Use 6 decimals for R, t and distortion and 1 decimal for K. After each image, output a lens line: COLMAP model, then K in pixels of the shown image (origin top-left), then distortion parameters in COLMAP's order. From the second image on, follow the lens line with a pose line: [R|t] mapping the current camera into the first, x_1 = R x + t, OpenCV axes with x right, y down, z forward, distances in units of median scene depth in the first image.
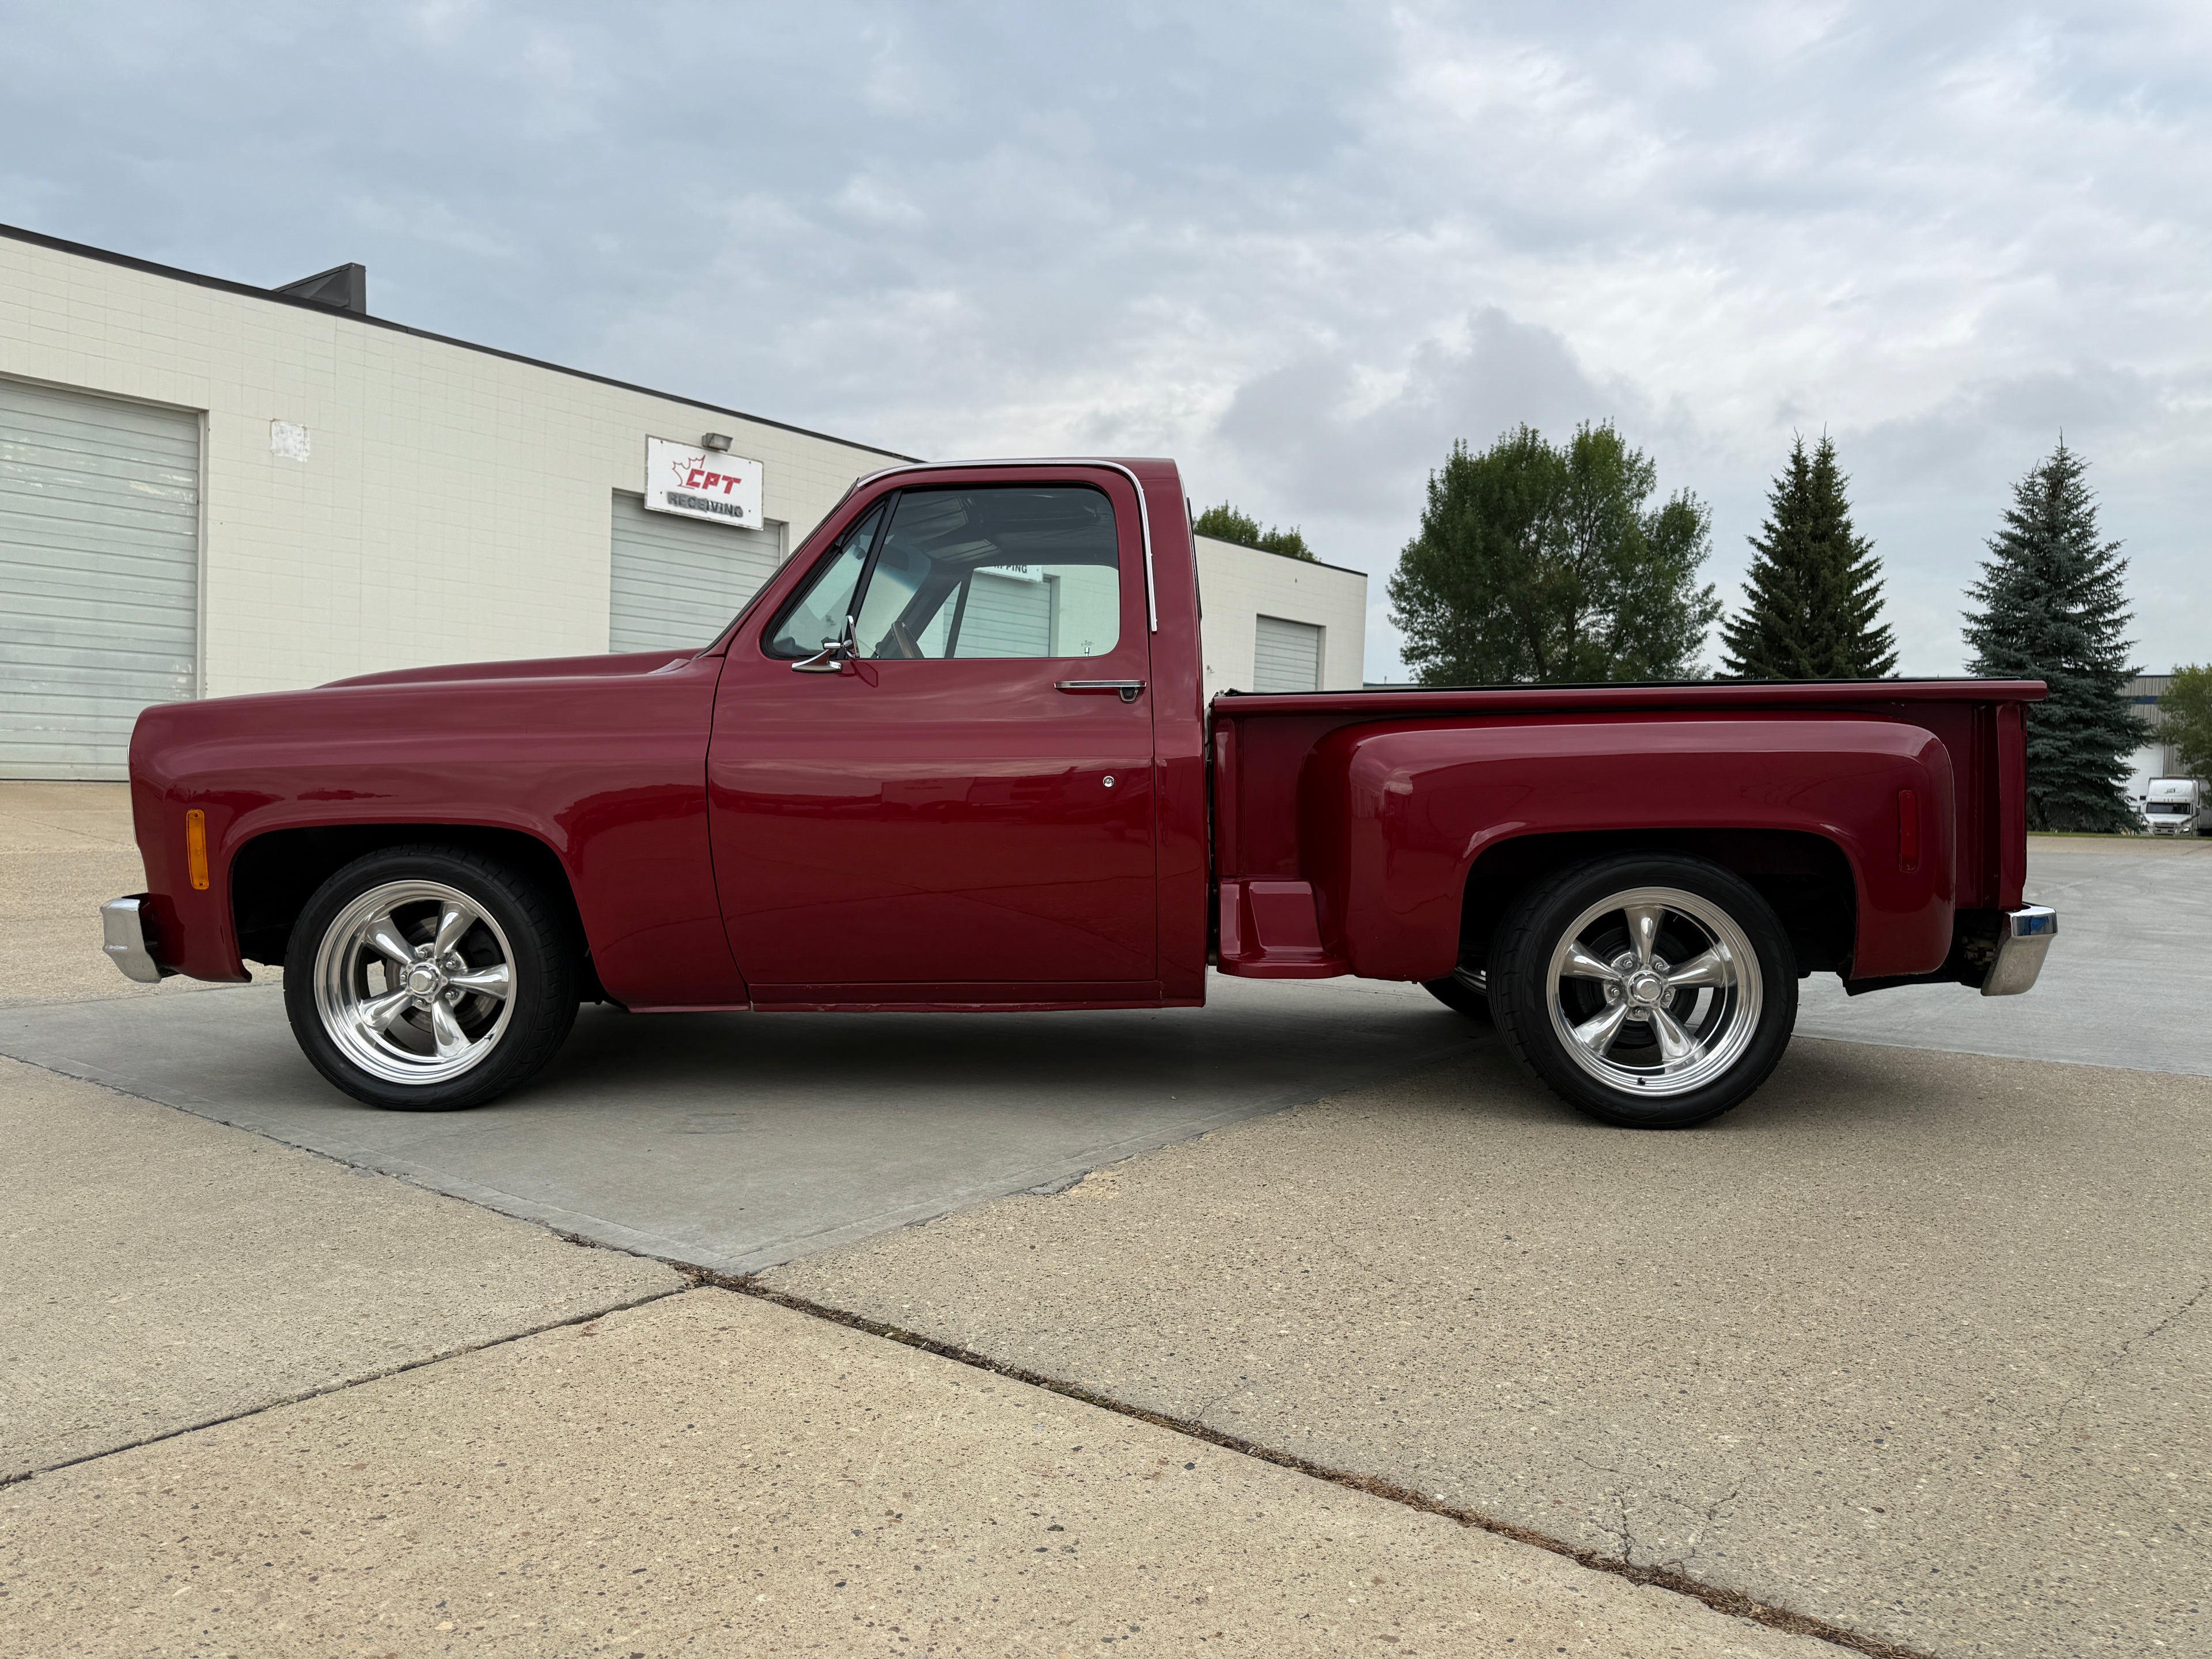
lens RADIAL K [[1568.9, 0, 1115.9], [0, 1568.9, 818.8], [0, 0, 1]] dist [0.019990, -0.022831]
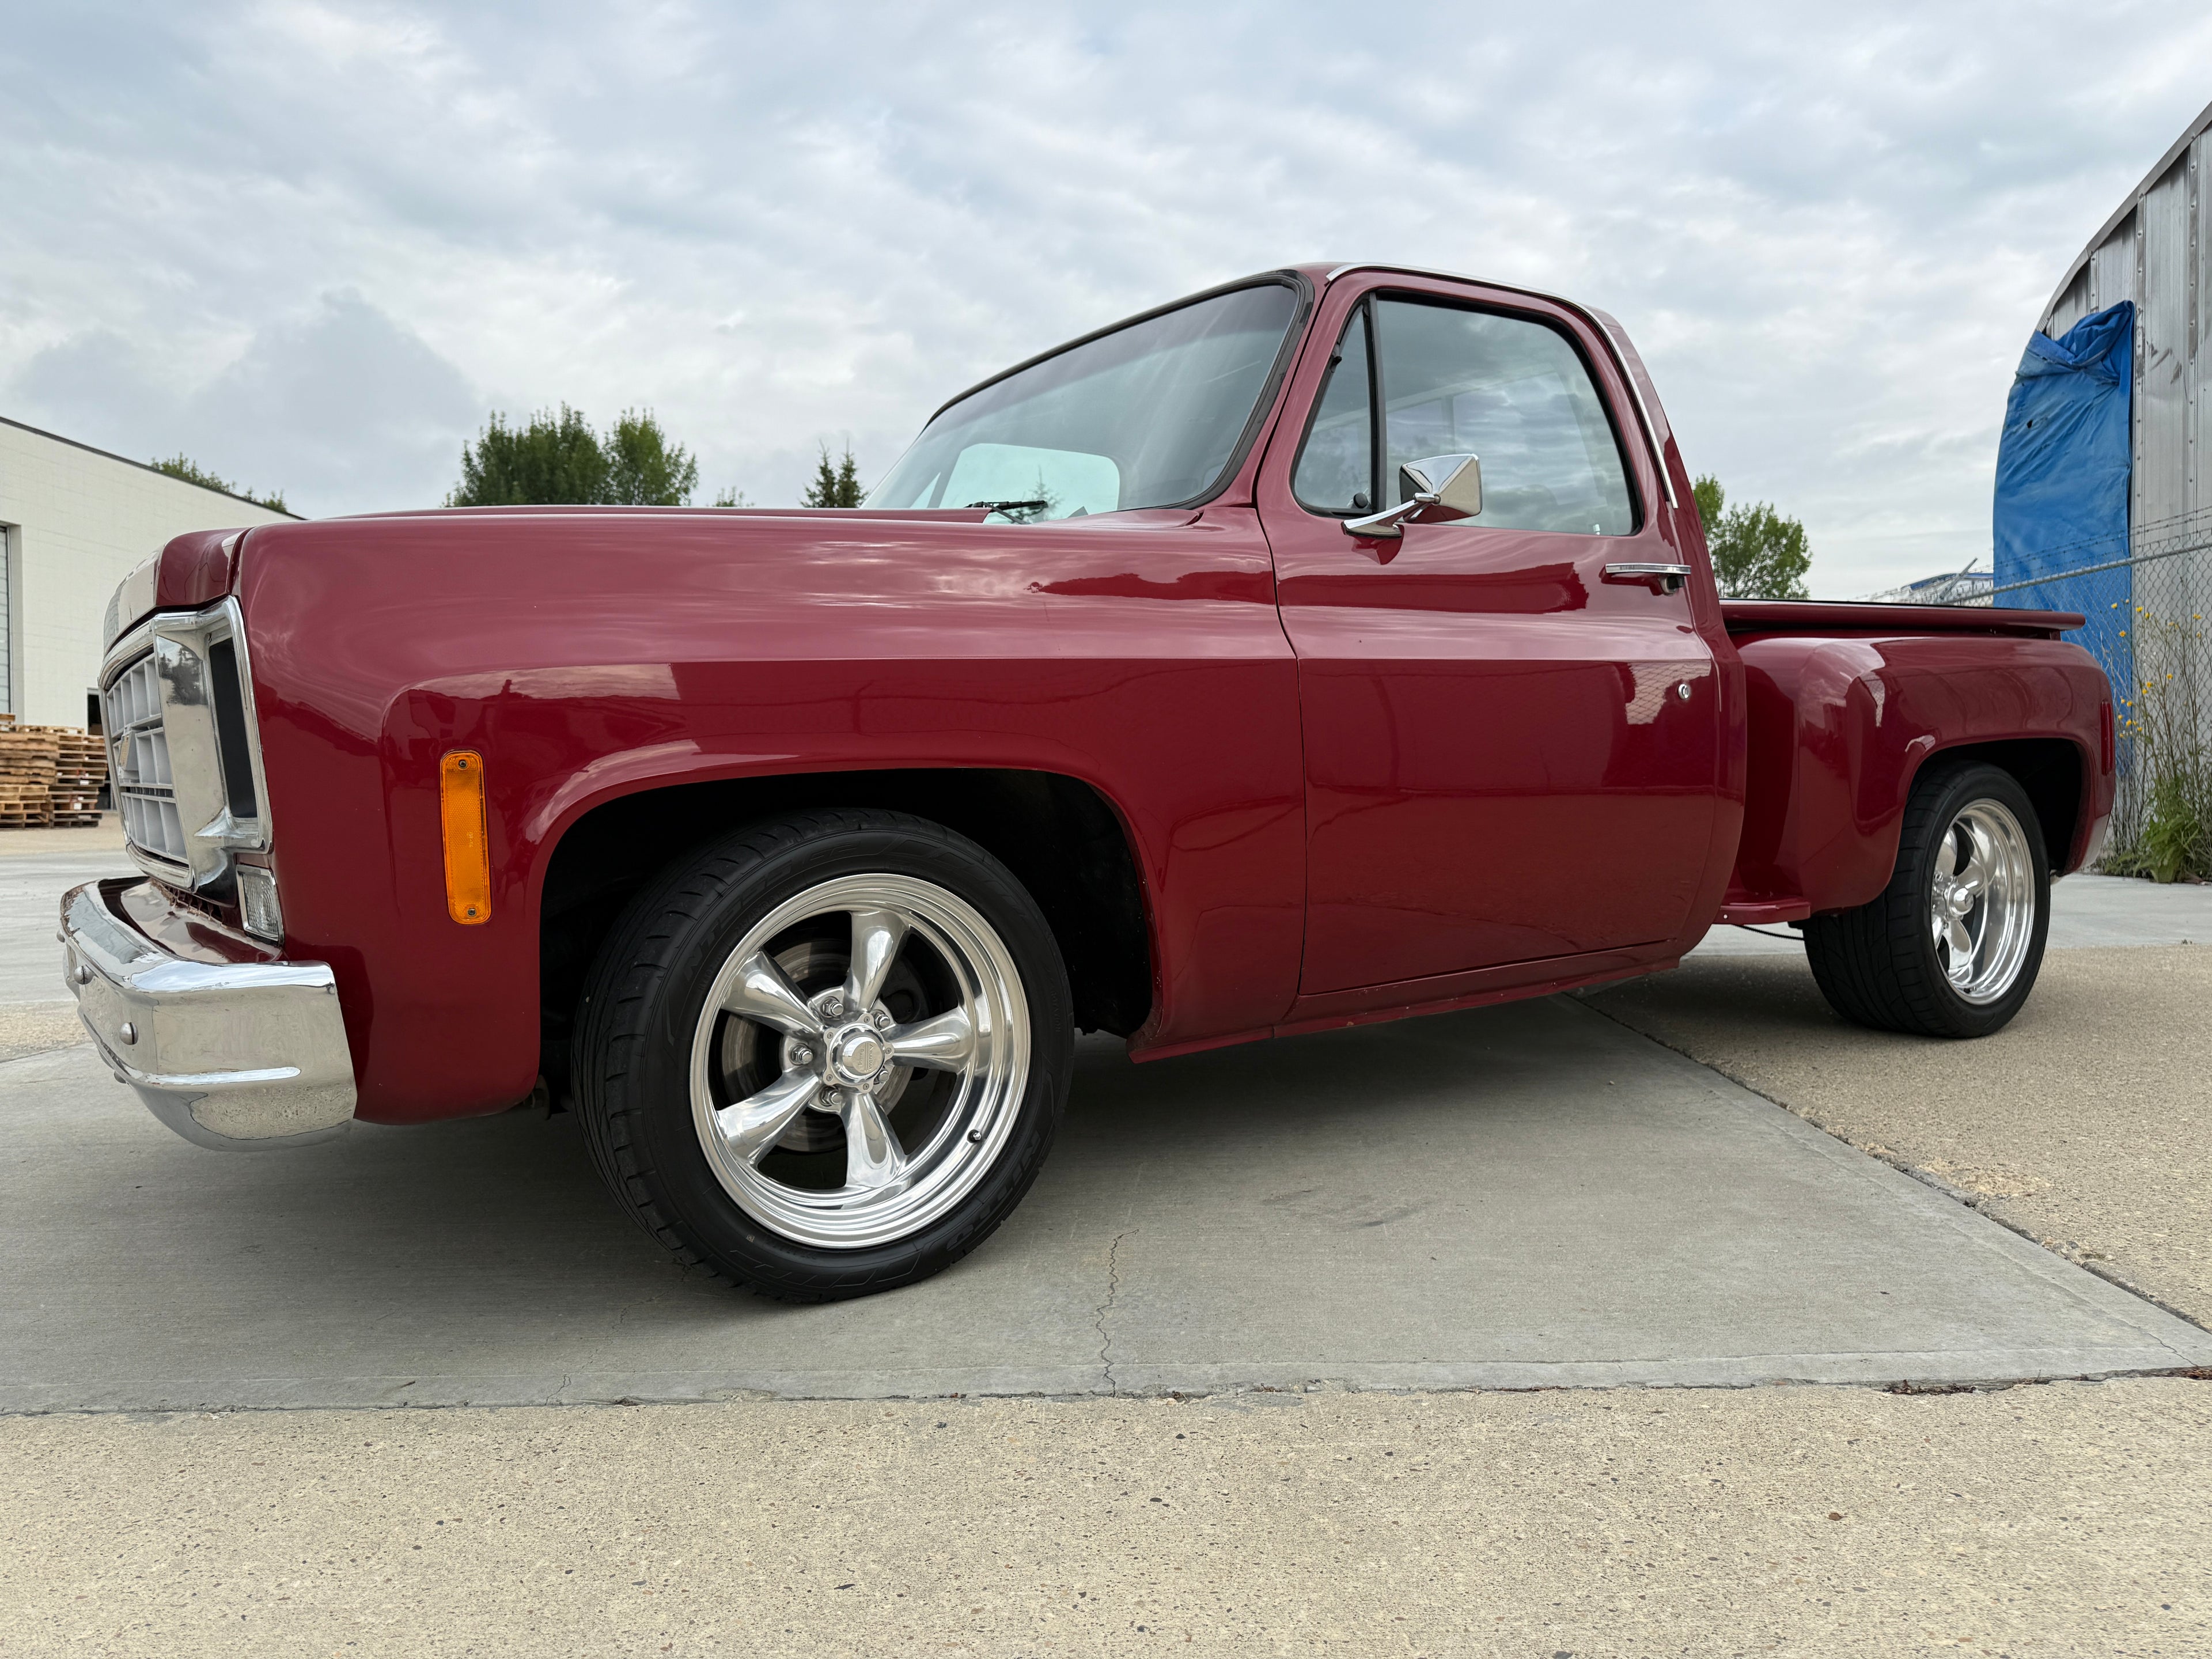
lens RADIAL K [[1568.9, 0, 1108.0], [0, 1568.9, 822.1], [0, 0, 1]] dist [0.019990, -0.022831]
pose [[0.800520, -0.045565, 0.597572, -0.099882], [0.044868, 0.998864, 0.016058, 0.002357], [-0.597625, 0.013957, 0.801655, 0.072706]]
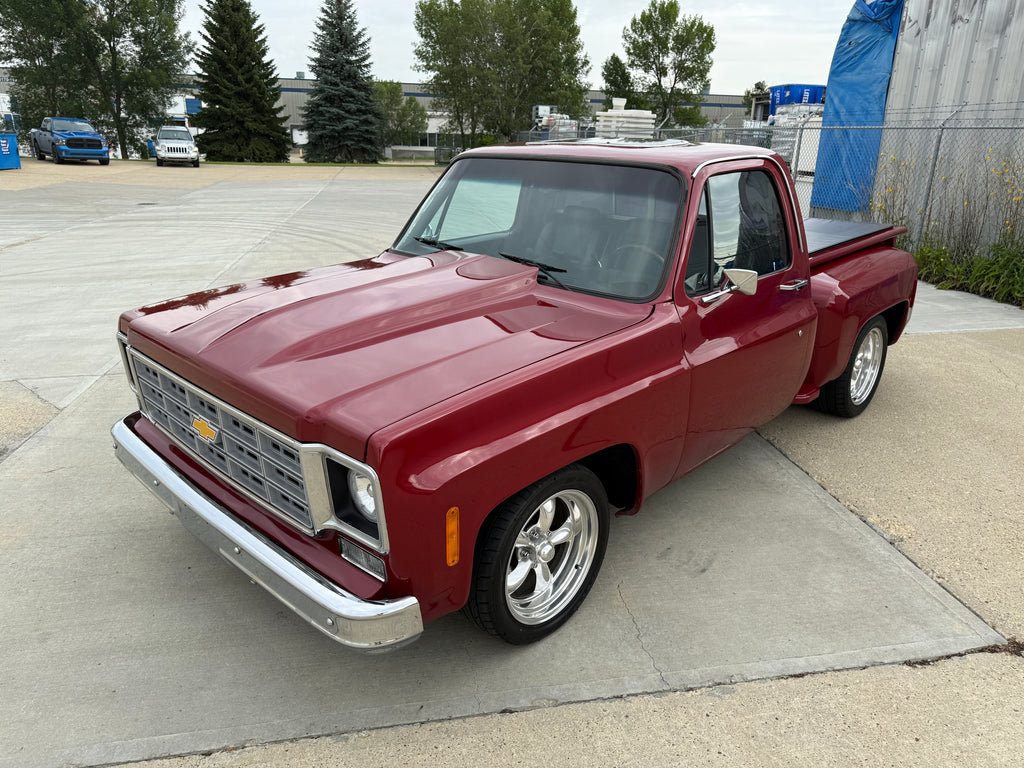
lens RADIAL K [[726.3, 0, 510.6], [0, 726.3, 378.2], [0, 0, 1]] dist [0.019990, -0.022831]
pose [[0.678266, -0.246382, 0.692280, -0.127616], [0.020856, 0.948188, 0.317025, -0.037927], [-0.734520, -0.200590, 0.648262, 0.089365]]
